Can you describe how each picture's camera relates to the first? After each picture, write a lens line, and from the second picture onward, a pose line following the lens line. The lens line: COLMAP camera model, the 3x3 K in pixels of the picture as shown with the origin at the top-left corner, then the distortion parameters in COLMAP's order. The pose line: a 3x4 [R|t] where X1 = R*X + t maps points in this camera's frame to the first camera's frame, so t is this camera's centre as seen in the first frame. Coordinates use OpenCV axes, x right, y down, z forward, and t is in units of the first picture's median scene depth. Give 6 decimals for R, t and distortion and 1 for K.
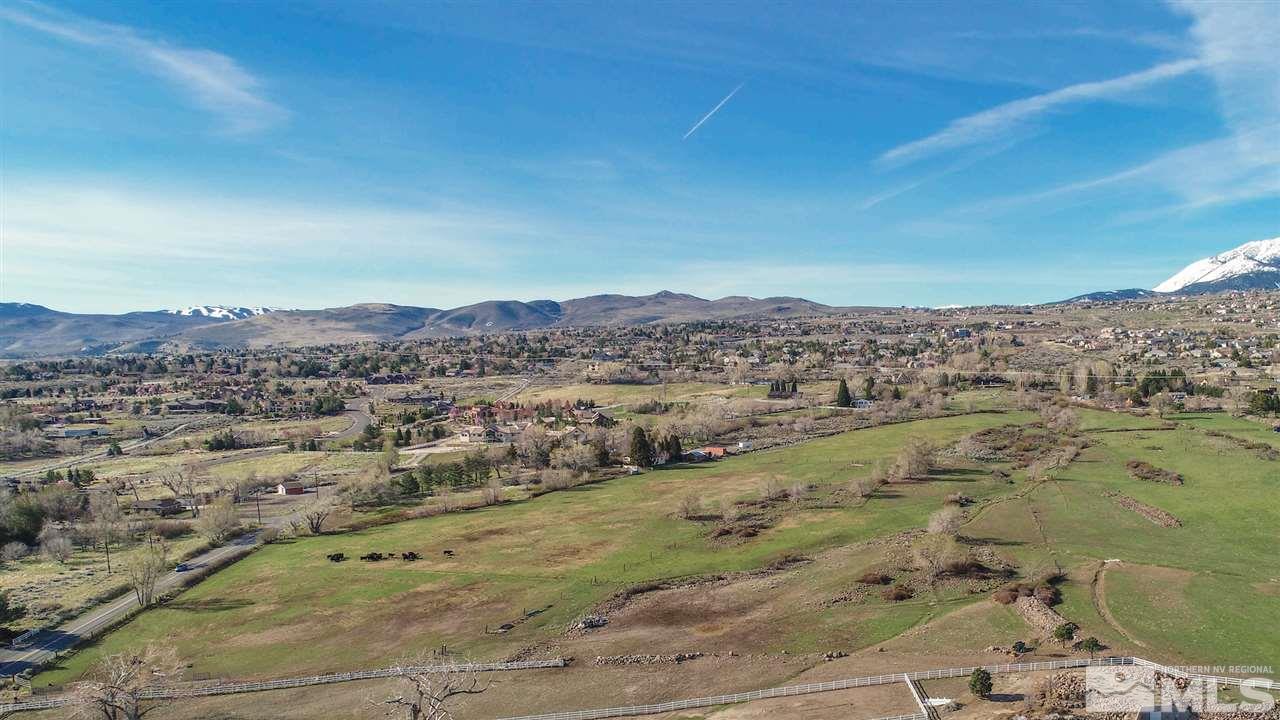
lens RADIAL K [[1069.8, 0, 762.0], [0, 1069.8, 386.1], [0, 0, 1]] dist [-0.008109, -0.005860]
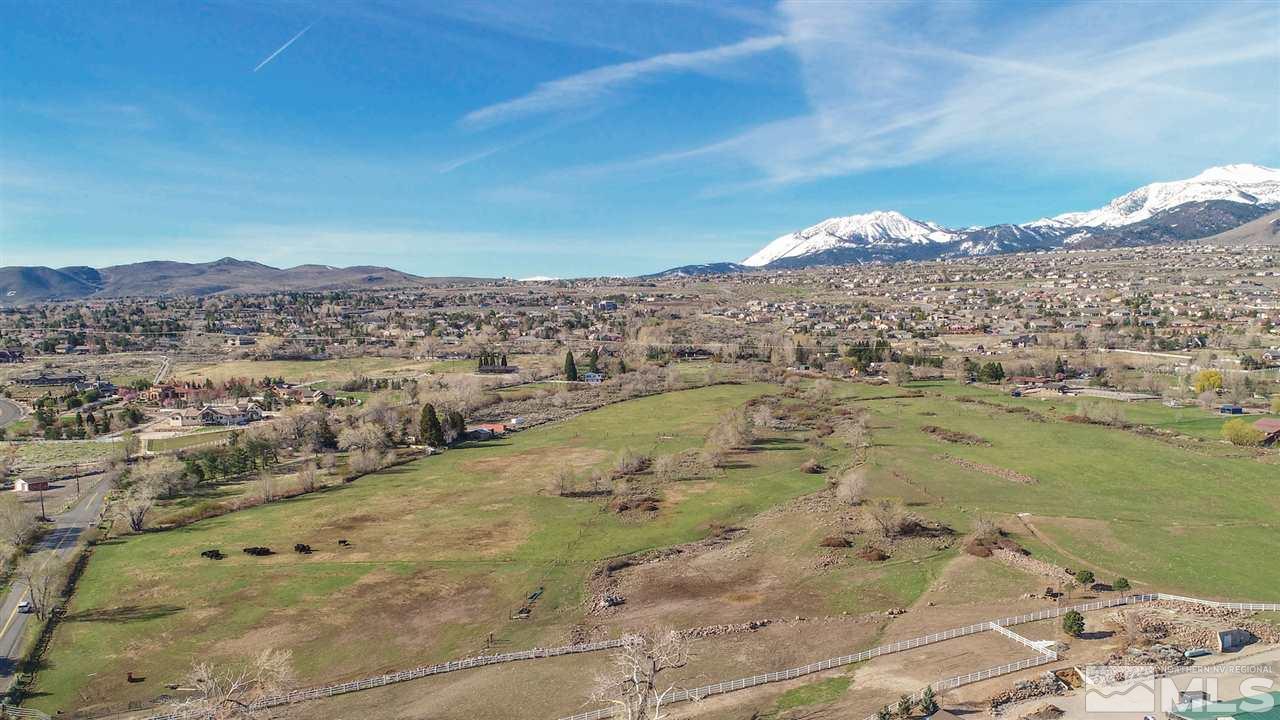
lens RADIAL K [[1134.4, 0, 645.6], [0, 1134.4, 372.9], [0, 0, 1]] dist [-0.006975, -0.010403]
pose [[0.962607, -0.012176, 0.270628, -0.109467], [0.009746, 0.999899, 0.010319, 0.002025], [-0.270726, -0.007296, 0.962629, 0.004612]]
